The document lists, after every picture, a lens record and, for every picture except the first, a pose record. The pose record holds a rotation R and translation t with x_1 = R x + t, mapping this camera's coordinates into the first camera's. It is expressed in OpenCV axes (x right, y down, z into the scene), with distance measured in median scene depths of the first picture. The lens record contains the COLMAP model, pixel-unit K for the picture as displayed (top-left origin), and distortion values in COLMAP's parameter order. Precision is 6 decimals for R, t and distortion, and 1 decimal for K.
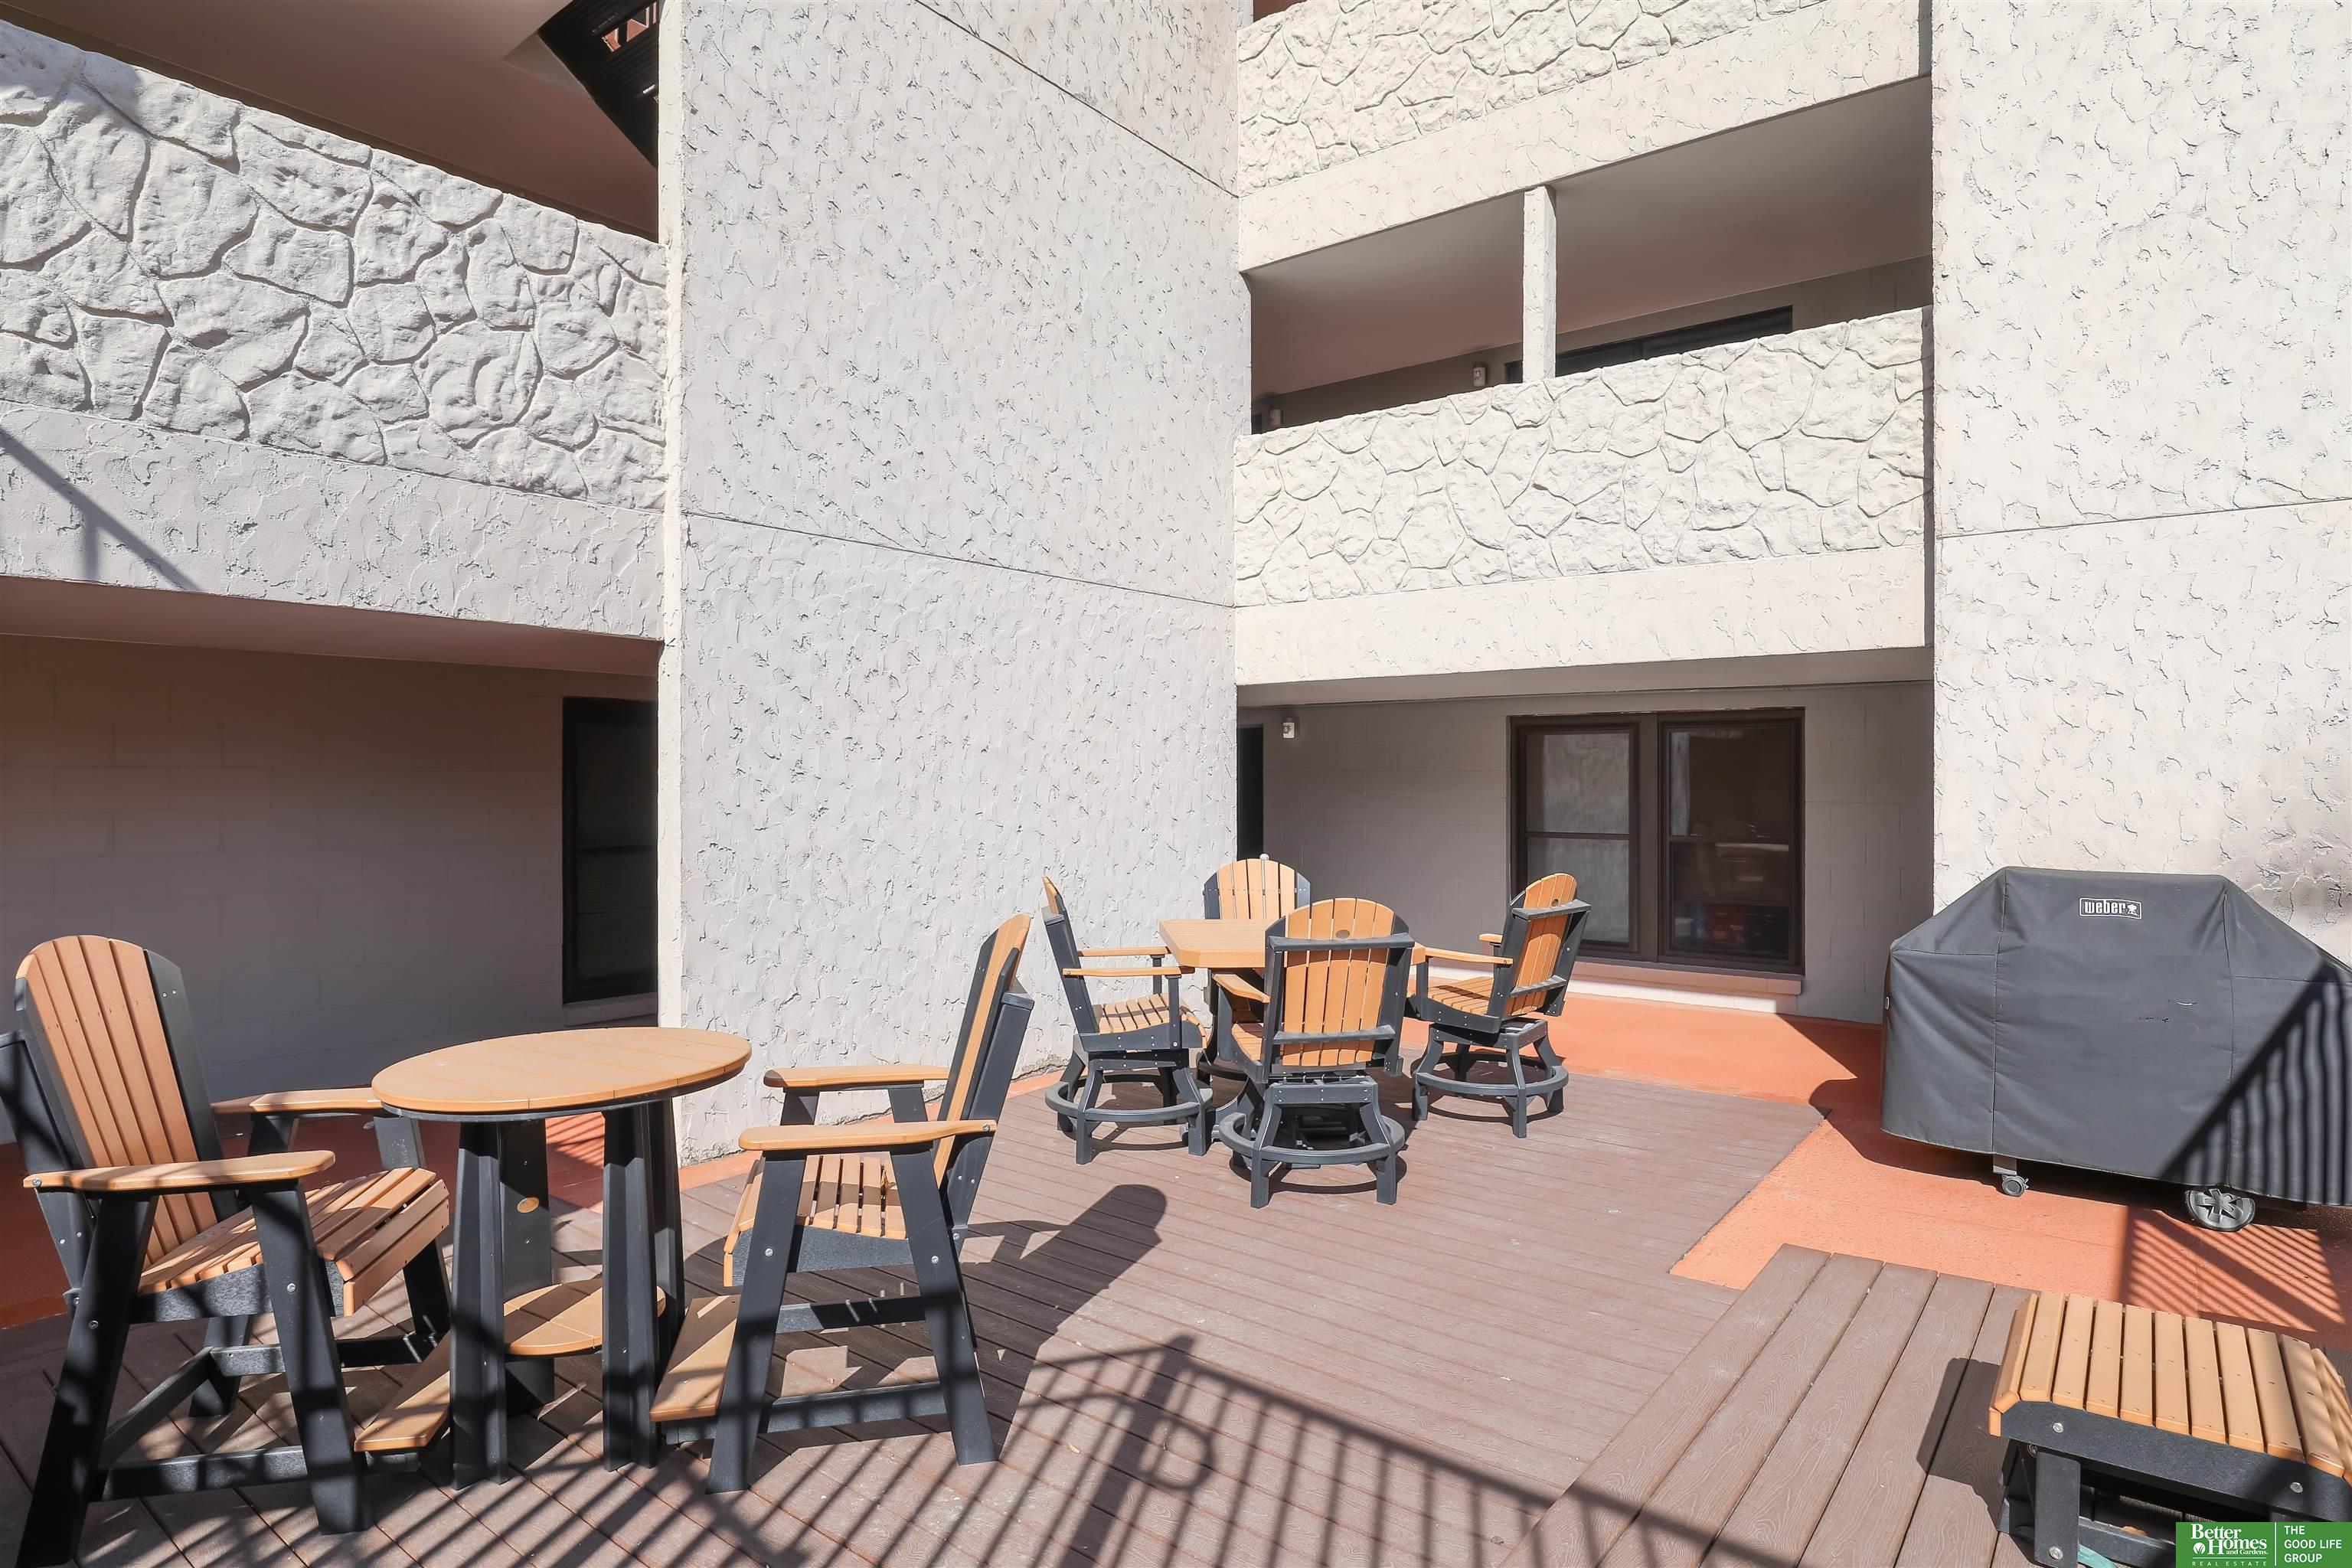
lens RADIAL K [[1296.8, 0, 1187.4], [0, 1296.8, 763.7], [0, 0, 1]] dist [-0.022149, 0.005500]
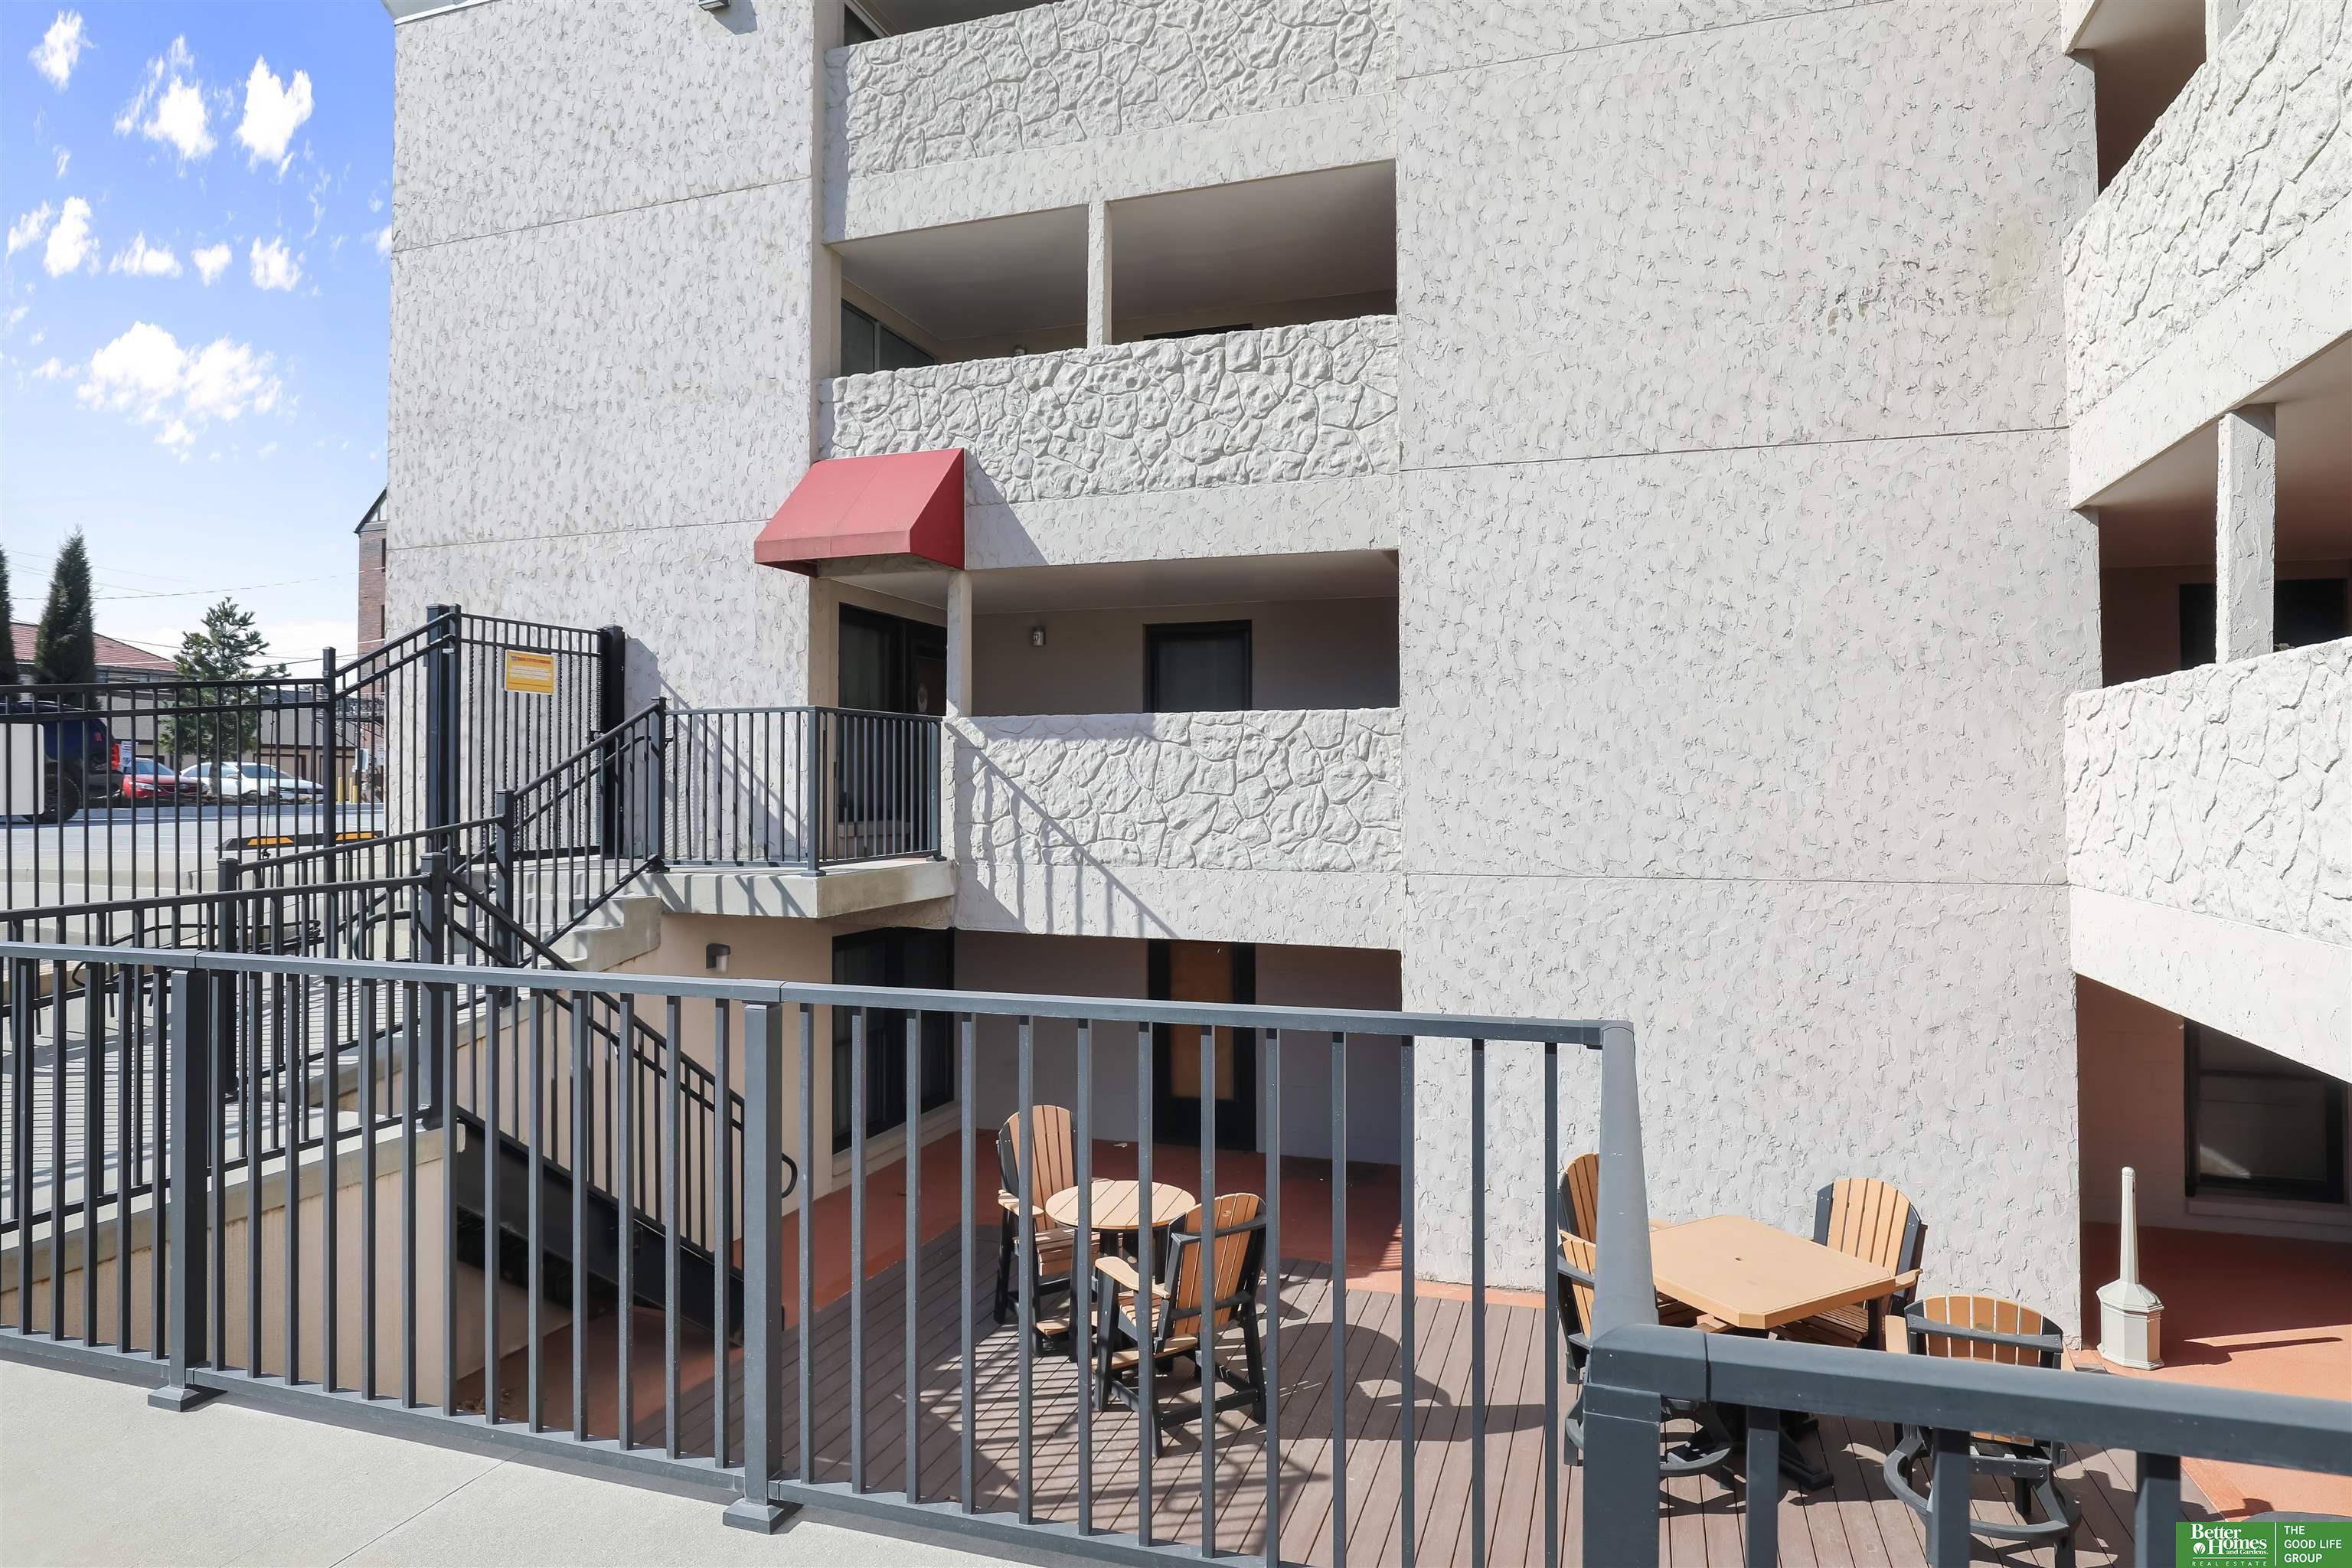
lens RADIAL K [[1288.0, 0, 1212.8], [0, 1288.0, 744.5], [0, 0, 1]] dist [-0.021615, 0.004055]
pose [[0.349644, -0.033066, -0.936299, 0.929736], [0.008042, 0.999446, -0.032293, -0.271974], [0.936848, 0.003762, 0.349716, 0.181798]]
